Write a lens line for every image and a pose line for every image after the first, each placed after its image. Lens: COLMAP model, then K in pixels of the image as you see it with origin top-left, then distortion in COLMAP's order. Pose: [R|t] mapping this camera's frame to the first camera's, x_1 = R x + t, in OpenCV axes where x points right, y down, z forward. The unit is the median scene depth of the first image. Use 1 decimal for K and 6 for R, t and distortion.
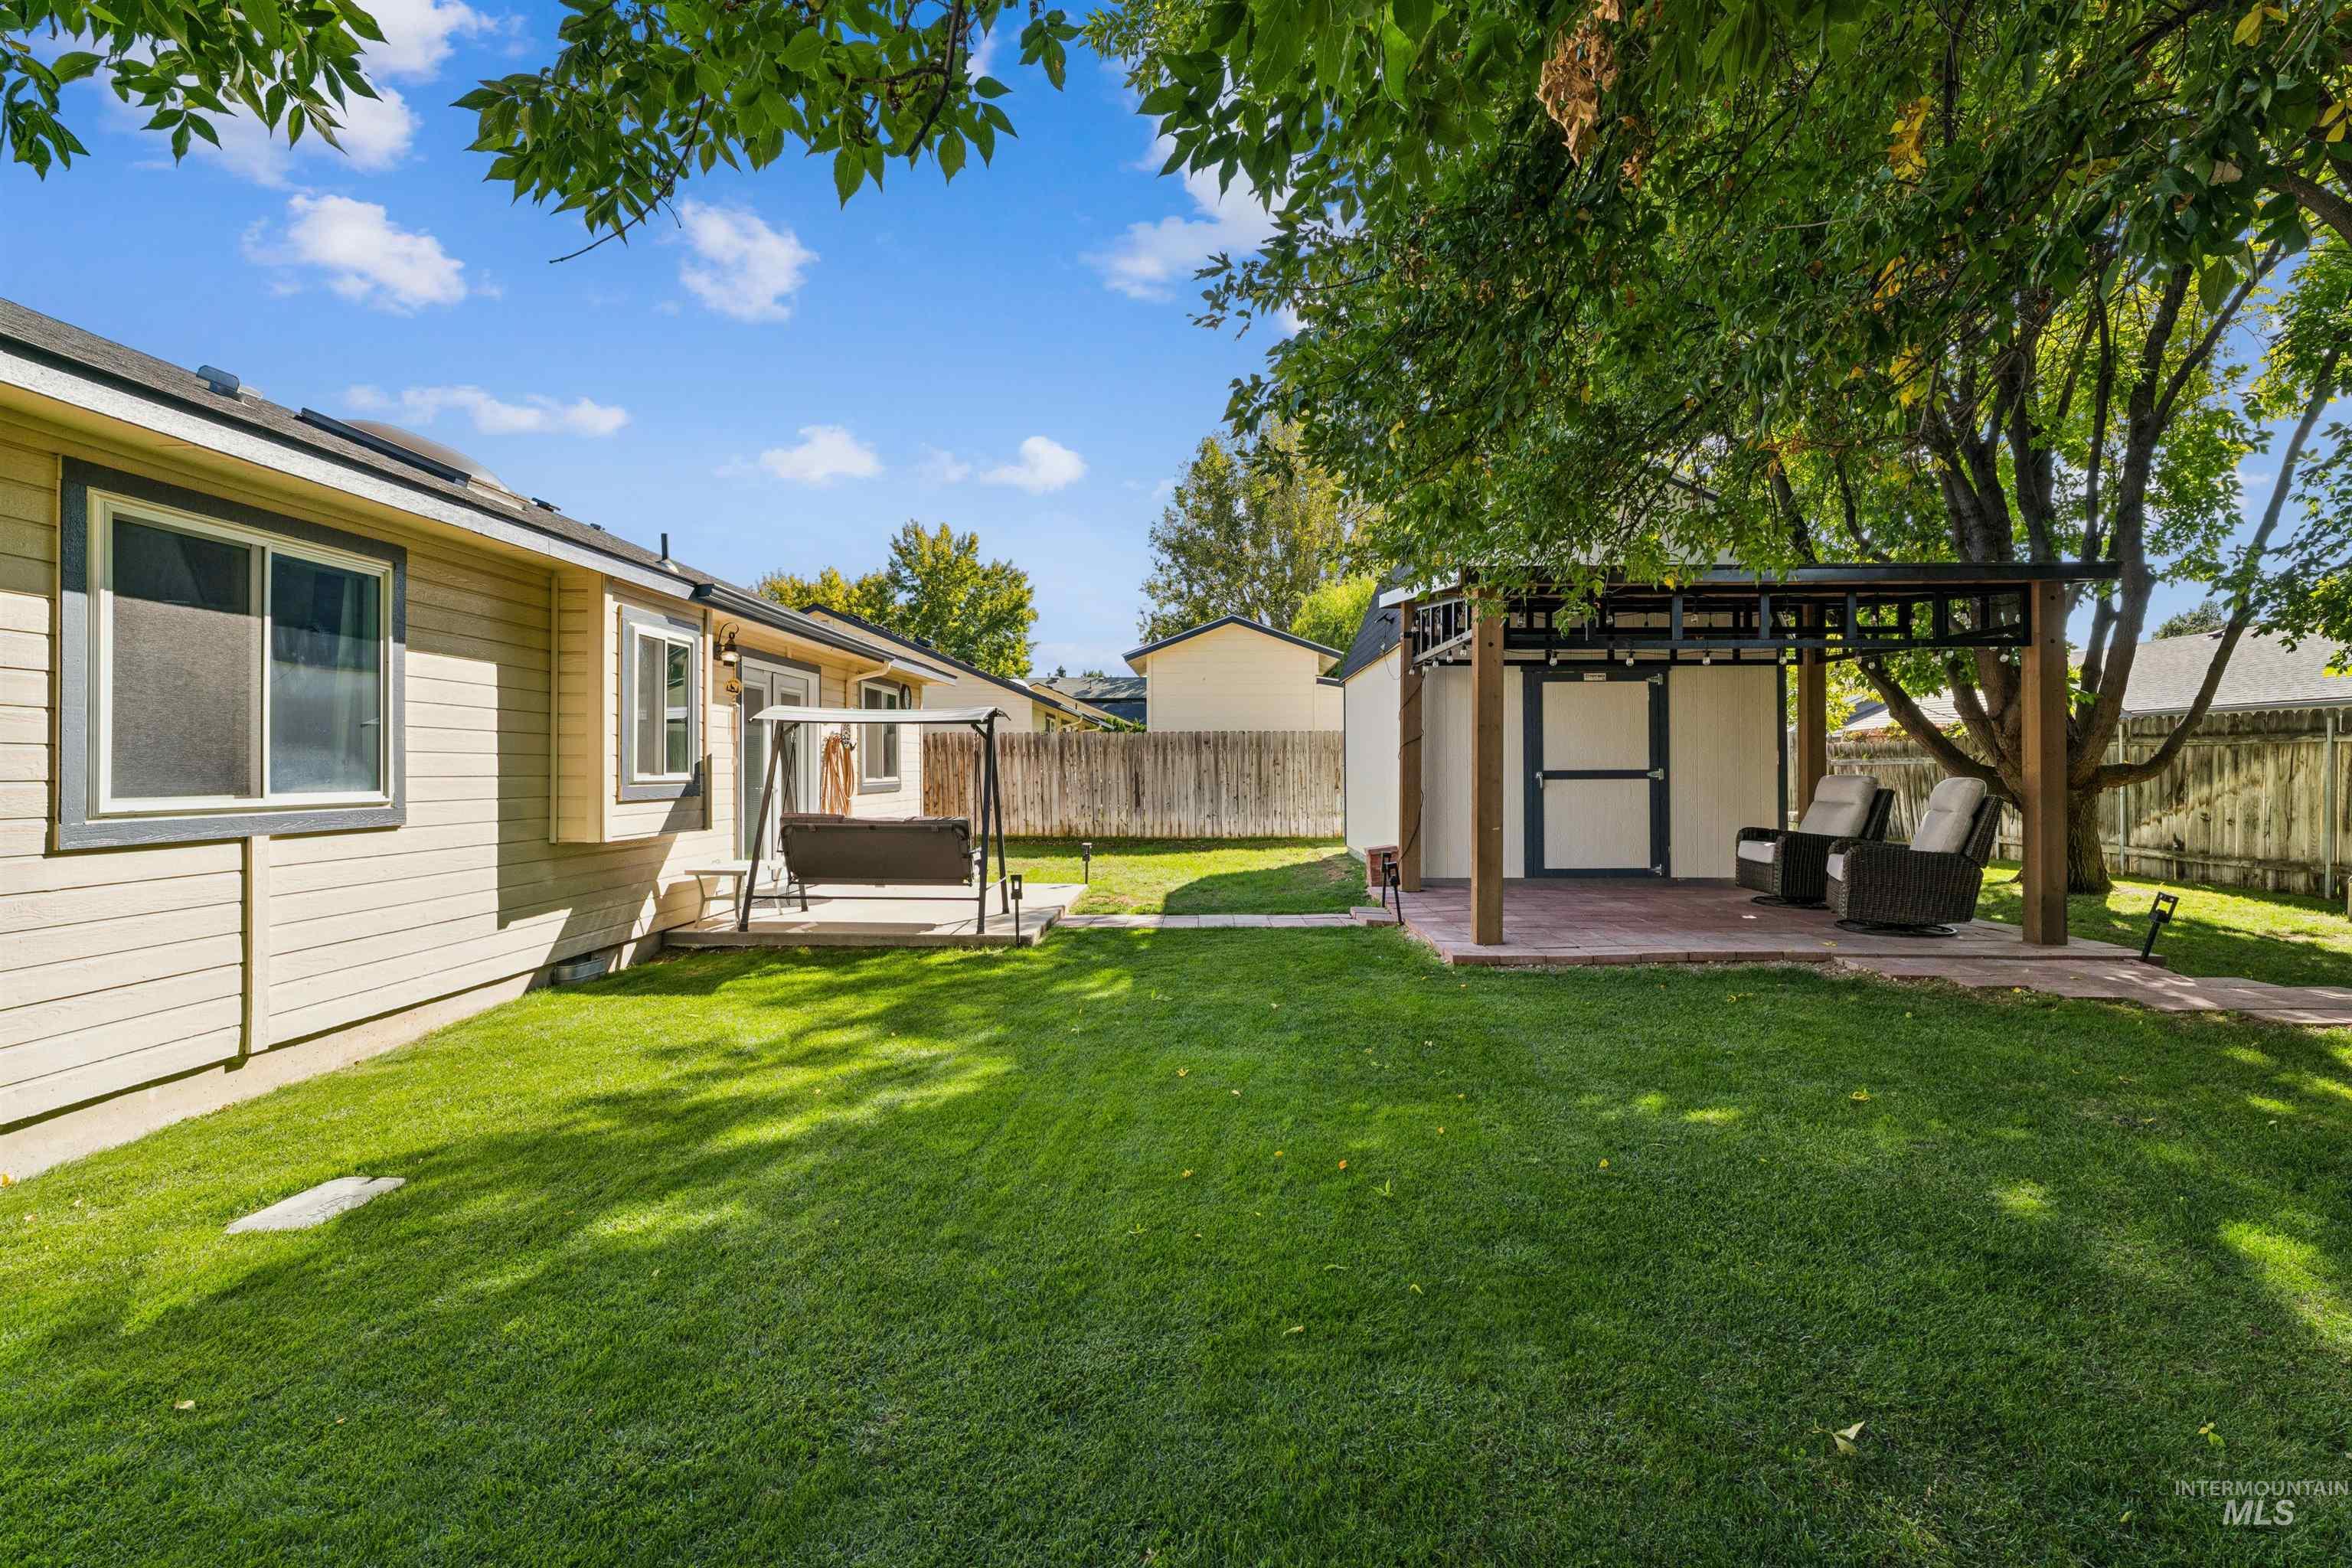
lens RADIAL K [[1134.0, 0, 1189.3], [0, 1134.0, 766.9], [0, 0, 1]] dist [-0.004320, 0.000757]
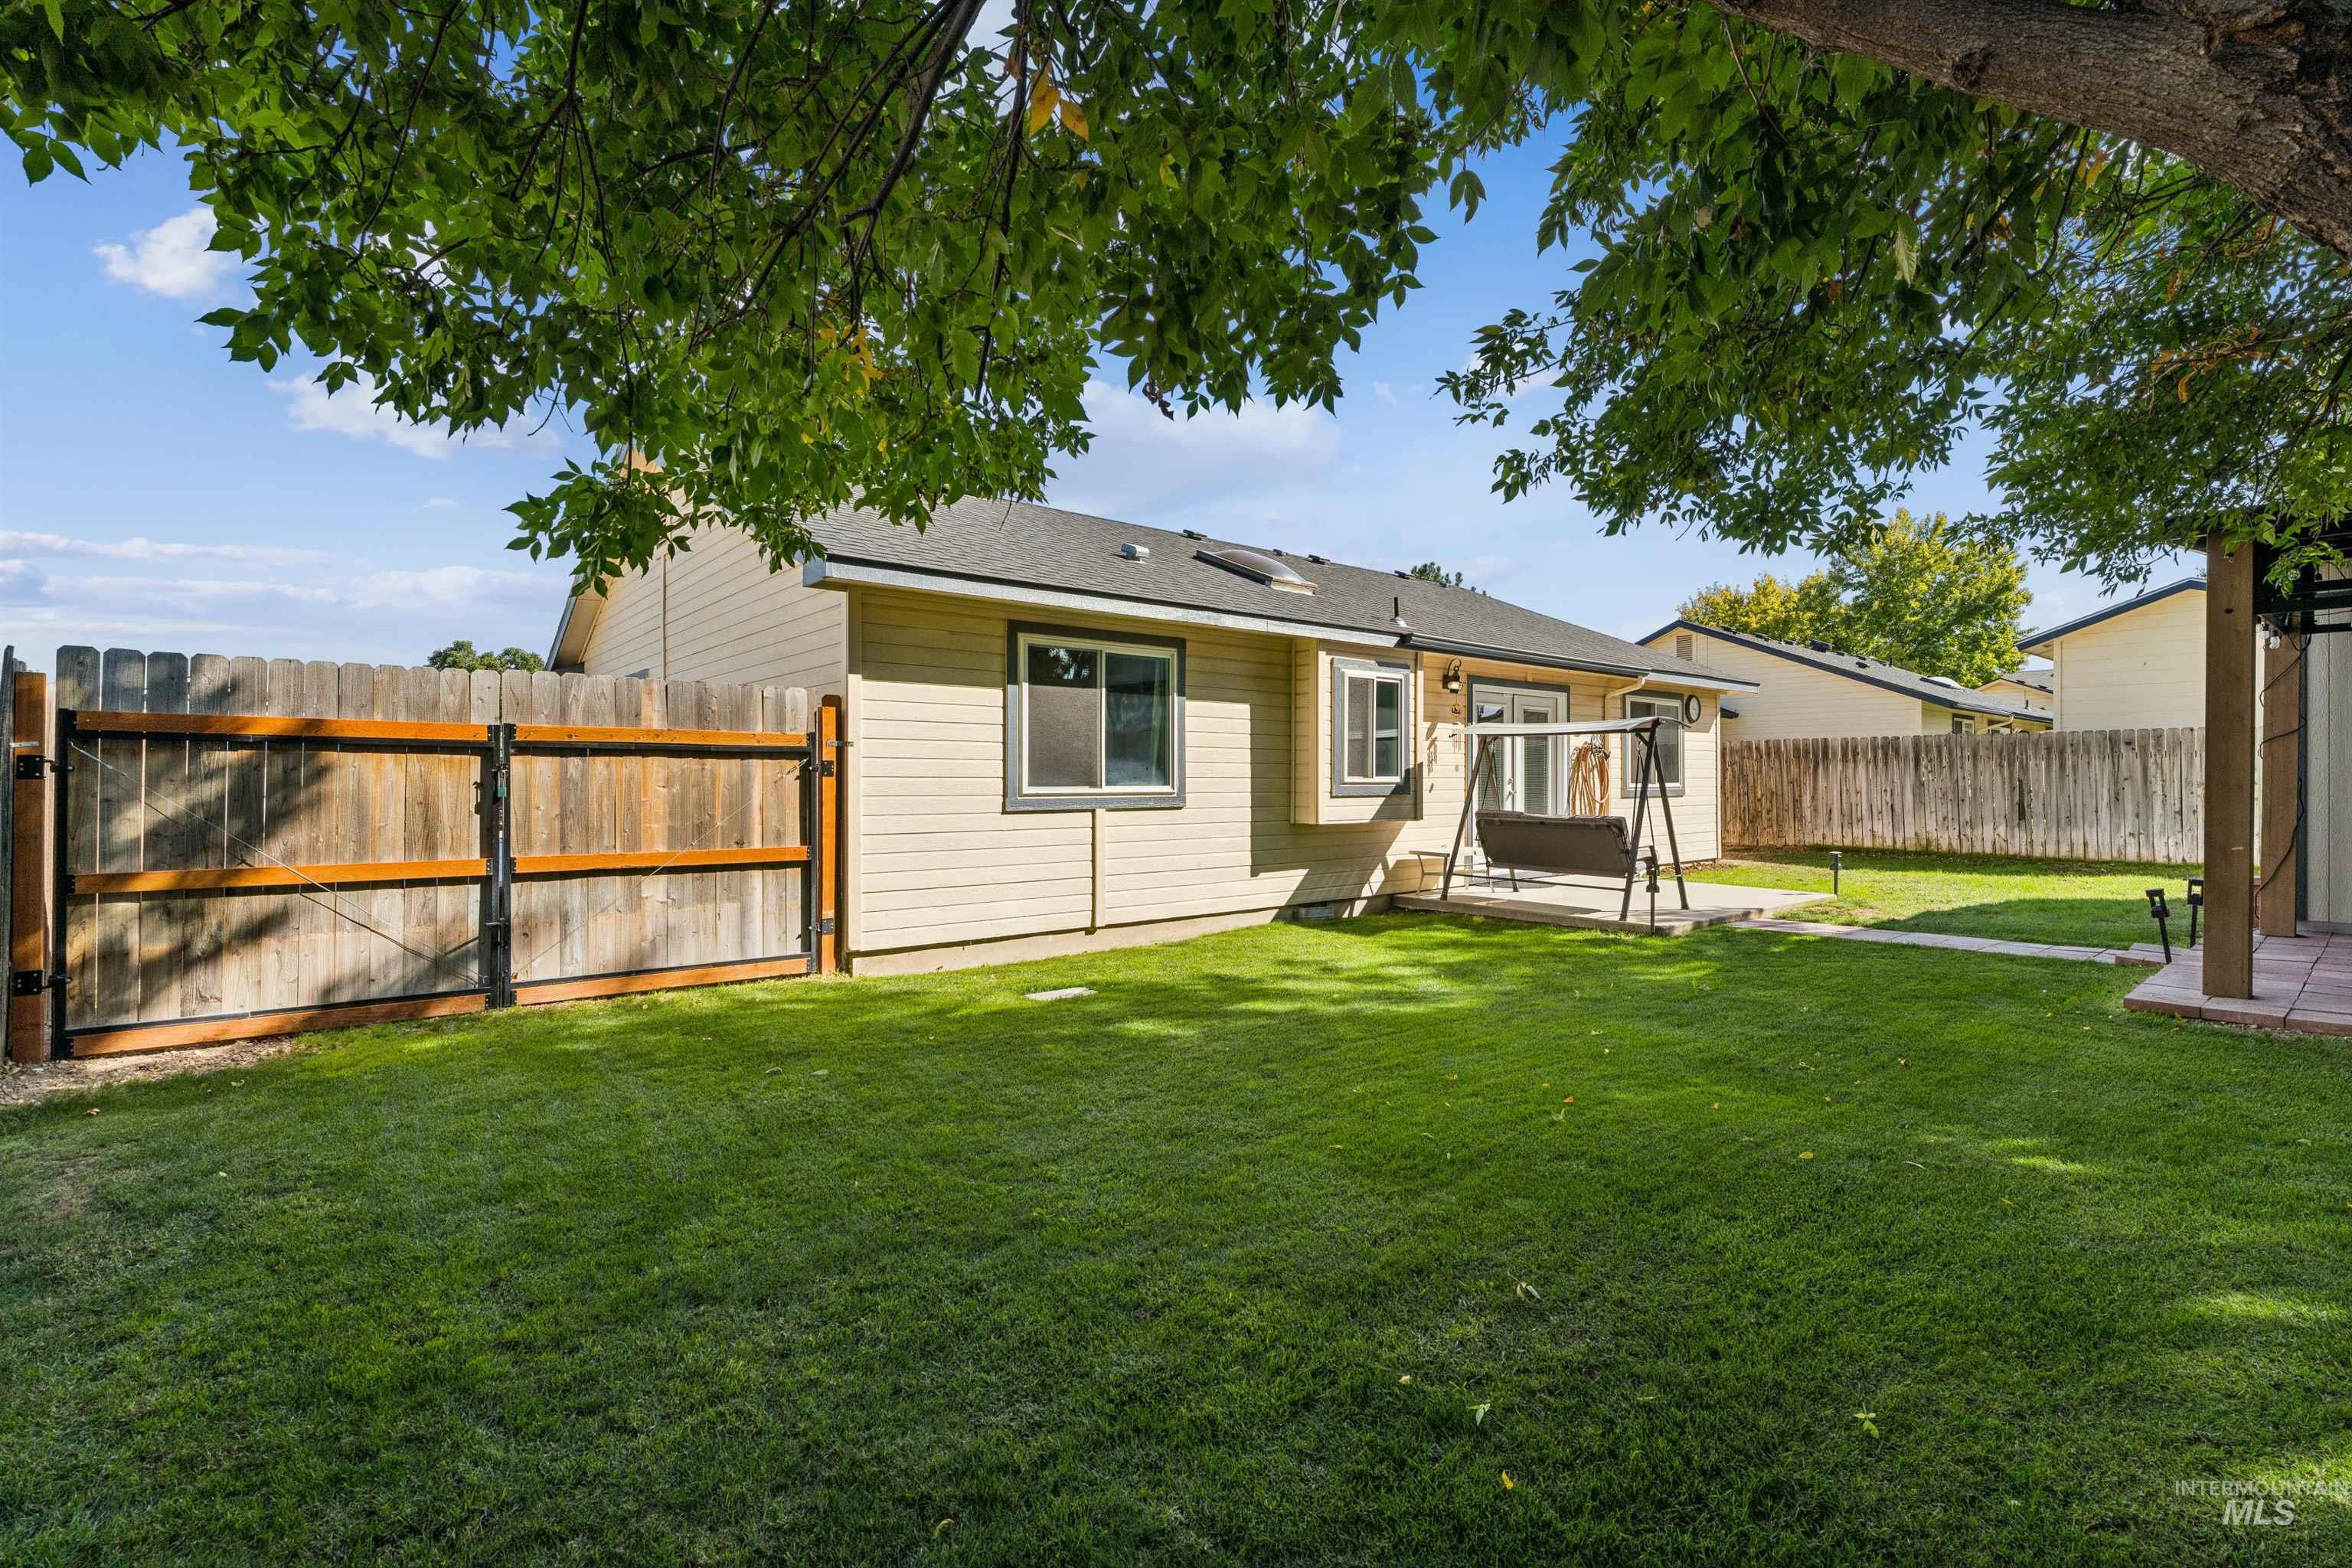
lens RADIAL K [[1072.0, 0, 1177.4], [0, 1072.0, 772.9], [0, 0, 1]] dist [-0.003642, -0.000807]
pose [[0.654864, -0.002194, -0.755743, 0.337440], [-0.000525, 0.999994, -0.003358, 0.005409], [0.755746, 0.002596, 0.654860, -0.023643]]
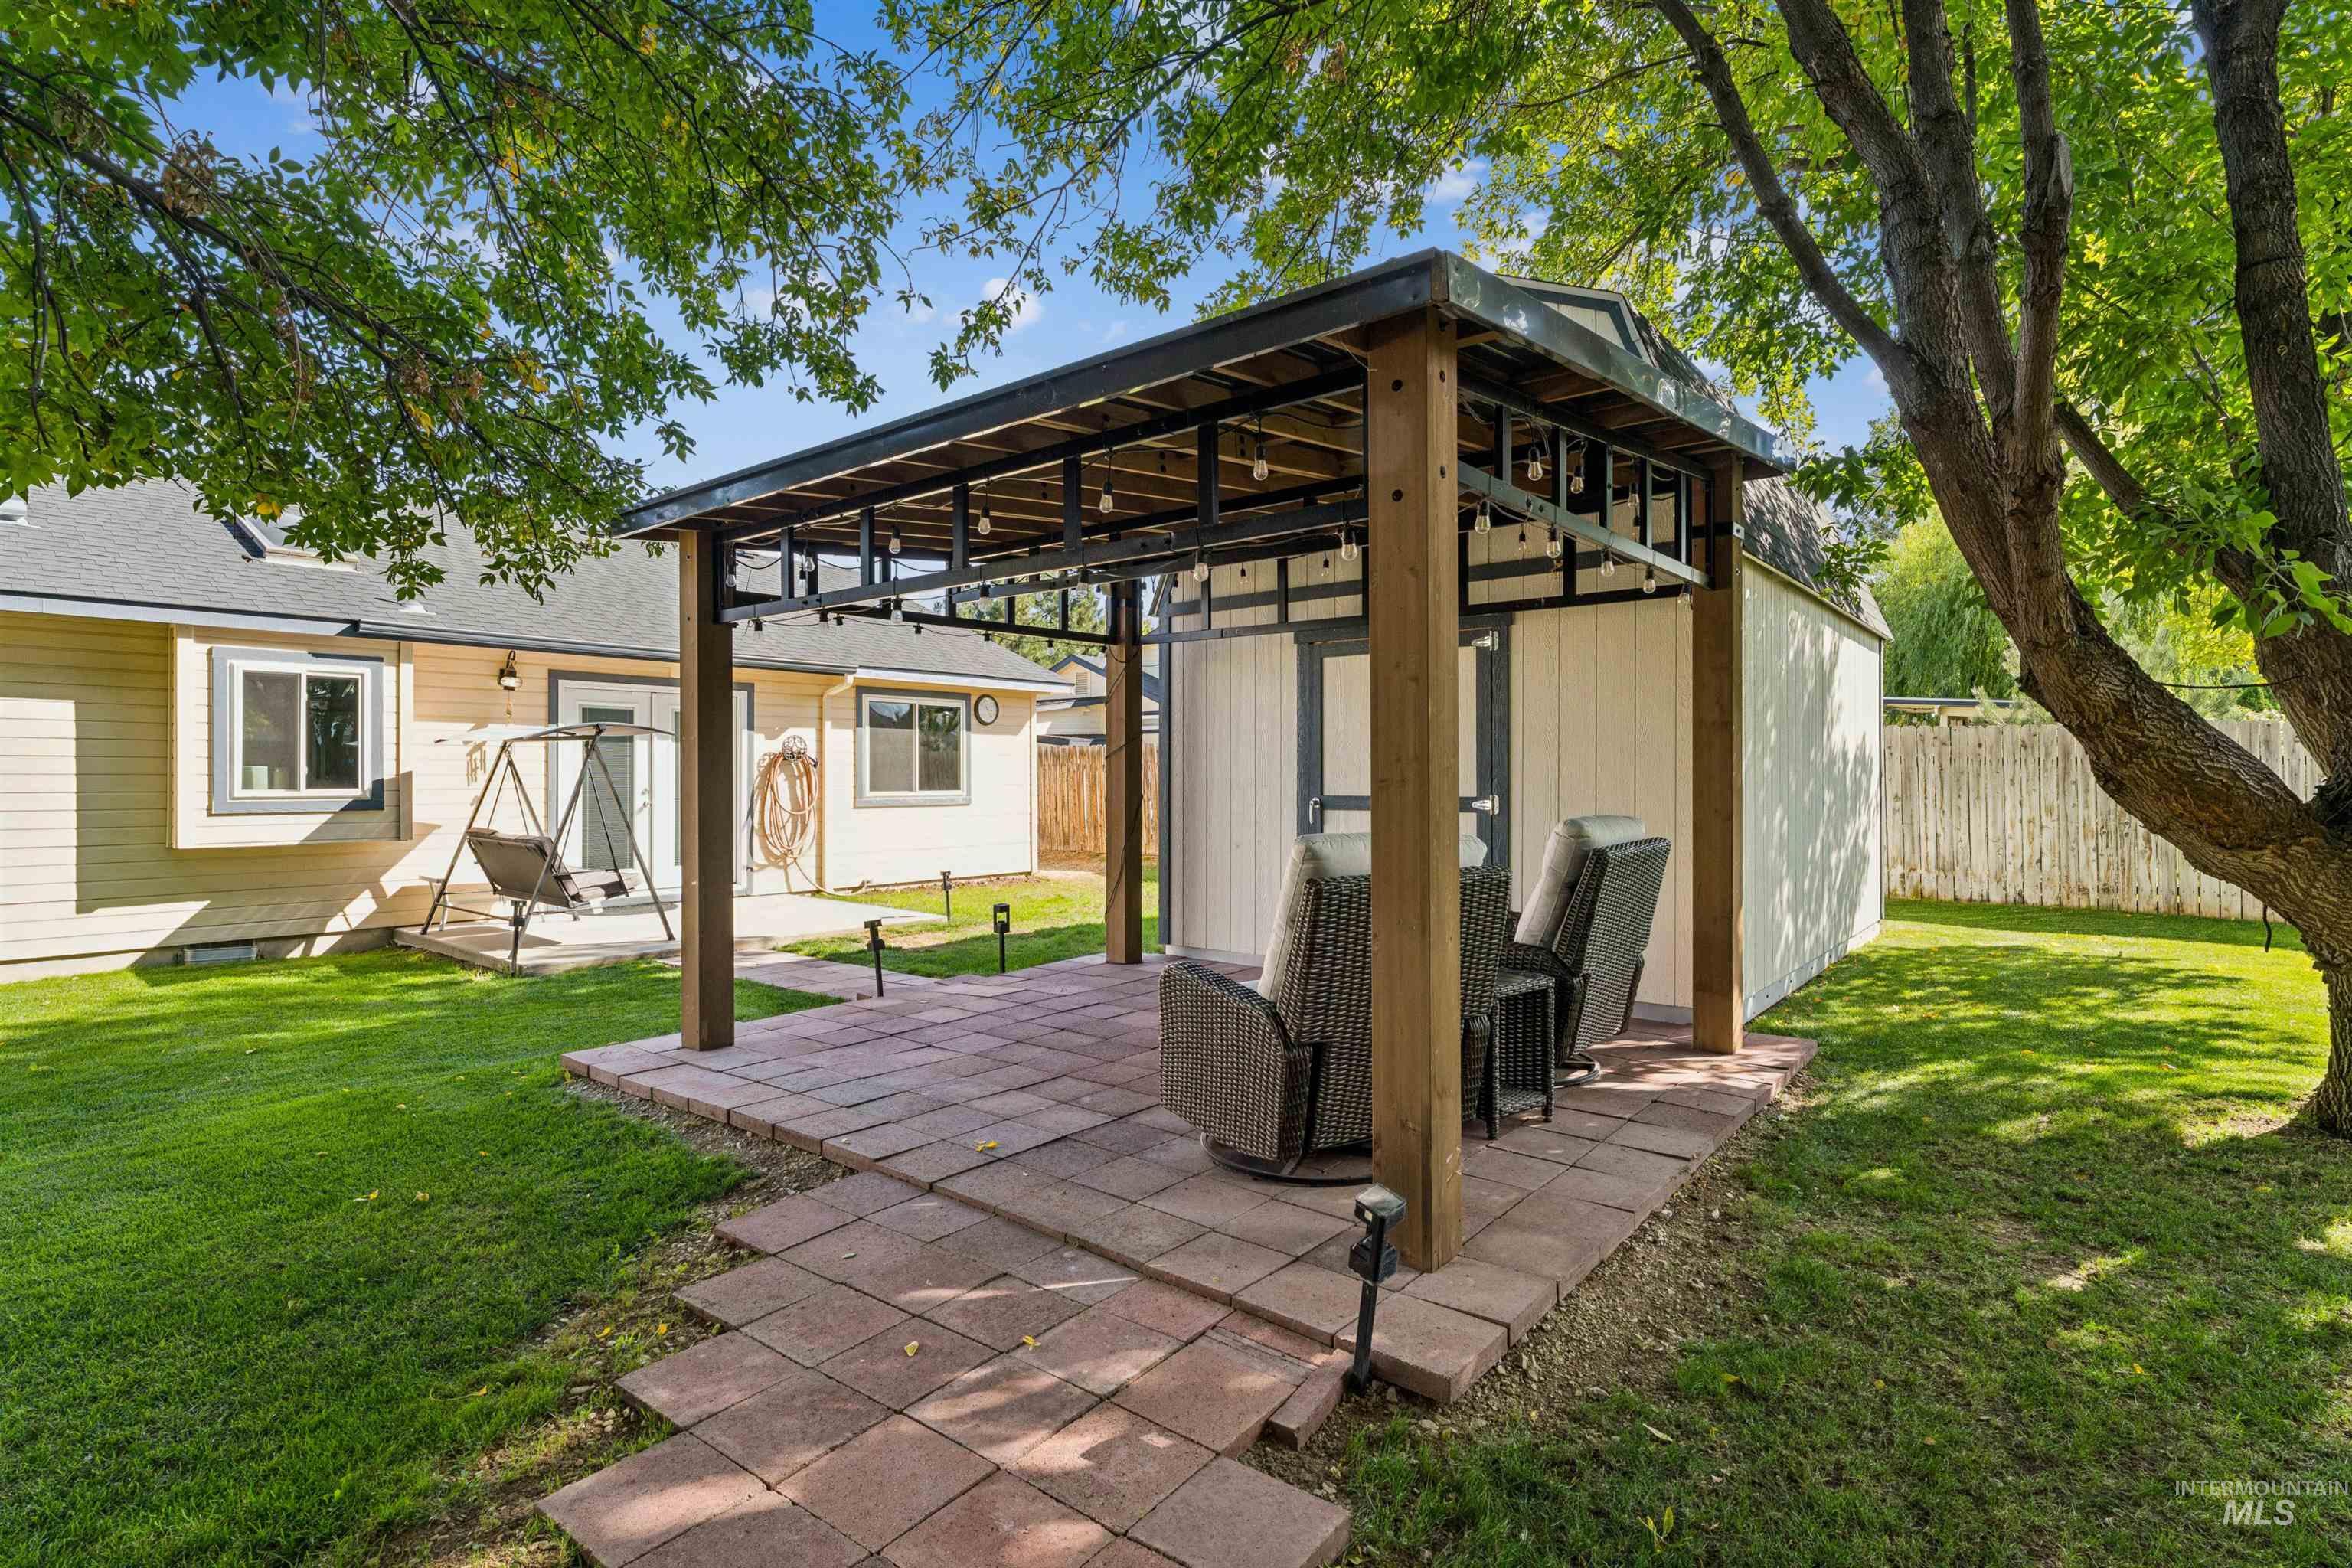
lens RADIAL K [[1134.0, 0, 1189.9], [0, 1134.0, 770.1], [0, 0, 1]] dist [-0.004320, 0.000757]
pose [[0.783122, 0.002134, -0.621865, 0.895843], [-0.002868, 0.999996, -0.000181, -0.015570], [0.621862, 0.001925, 0.783125, 0.623755]]
